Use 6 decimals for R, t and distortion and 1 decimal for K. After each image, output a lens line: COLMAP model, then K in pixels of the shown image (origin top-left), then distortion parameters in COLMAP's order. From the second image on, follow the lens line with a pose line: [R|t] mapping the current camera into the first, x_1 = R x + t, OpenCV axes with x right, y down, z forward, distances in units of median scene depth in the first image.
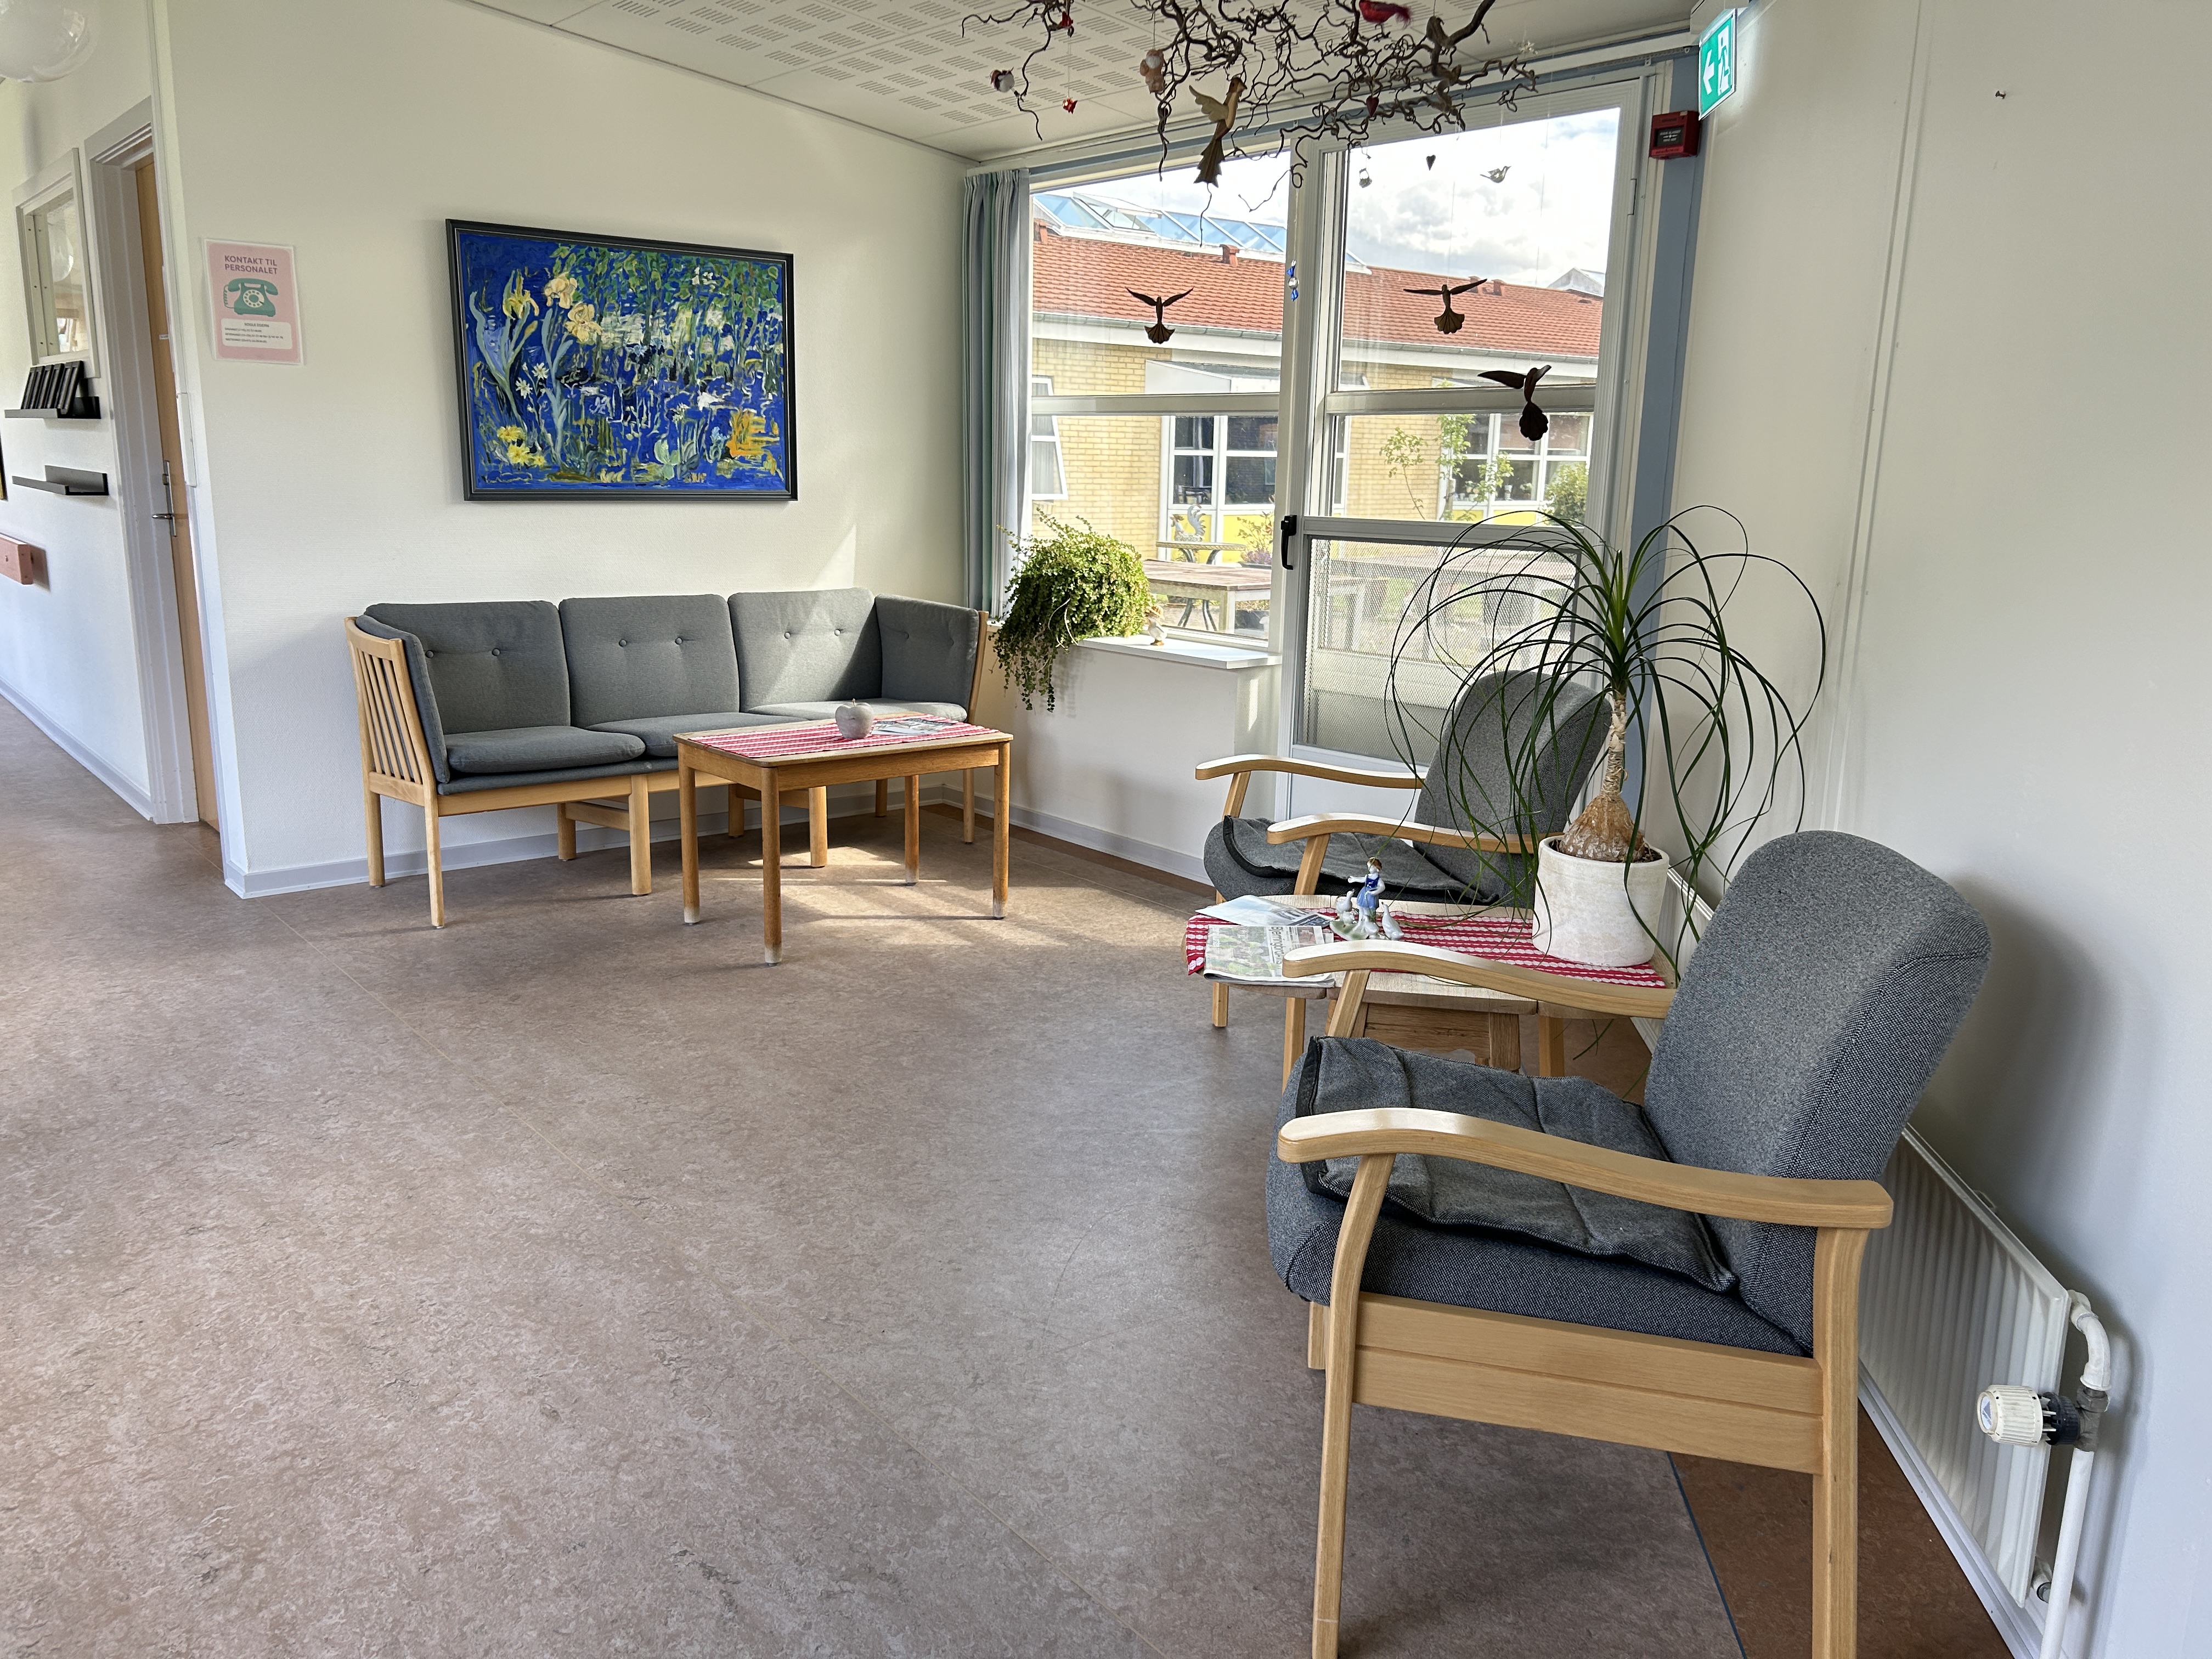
lens RADIAL K [[1678.0, 0, 1101.9], [0, 1678.0, 826.4], [0, 0, 1]] dist [-0.004214, -0.001748]
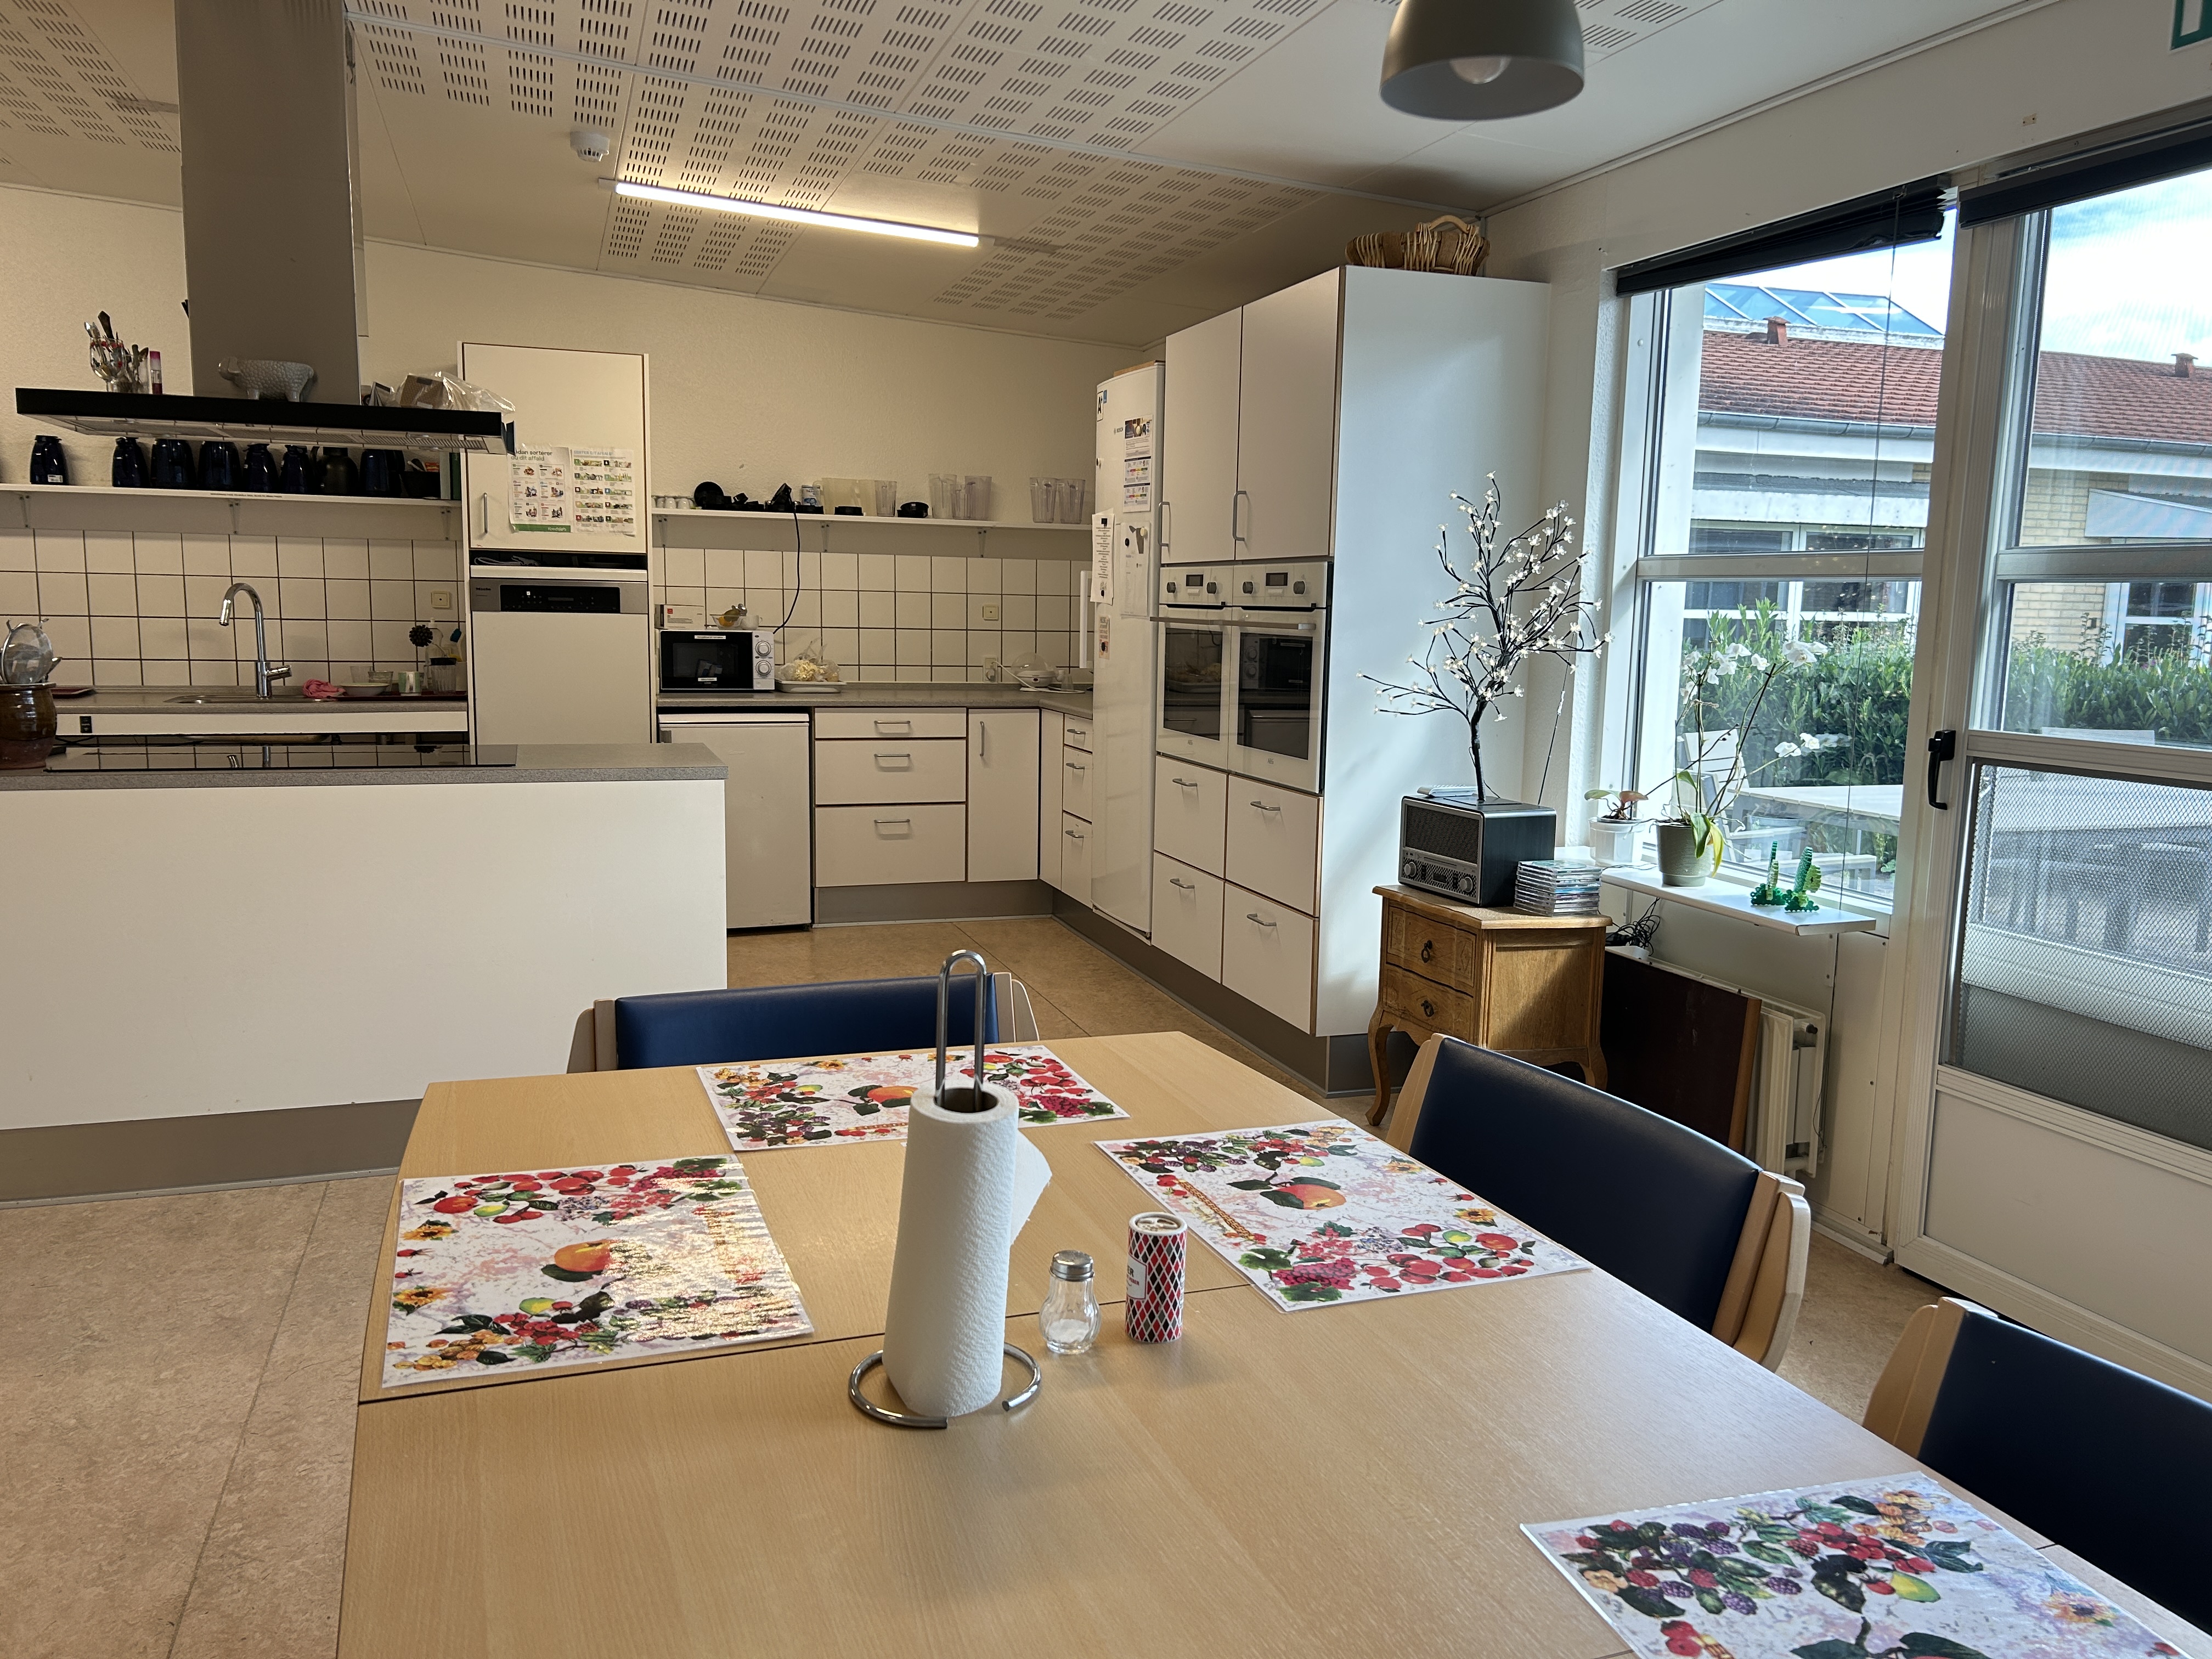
lens RADIAL K [[1678.0, 0, 1112.3], [0, 1678.0, 826.6], [0, 0, 1]] dist [-0.004214, -0.001748]
pose [[0.939858, 0.032064, -0.340057, 0.031352], [-0.066302, 0.993774, -0.089544, -0.067821], [0.335068, 0.106705, 0.936132, 0.287579]]
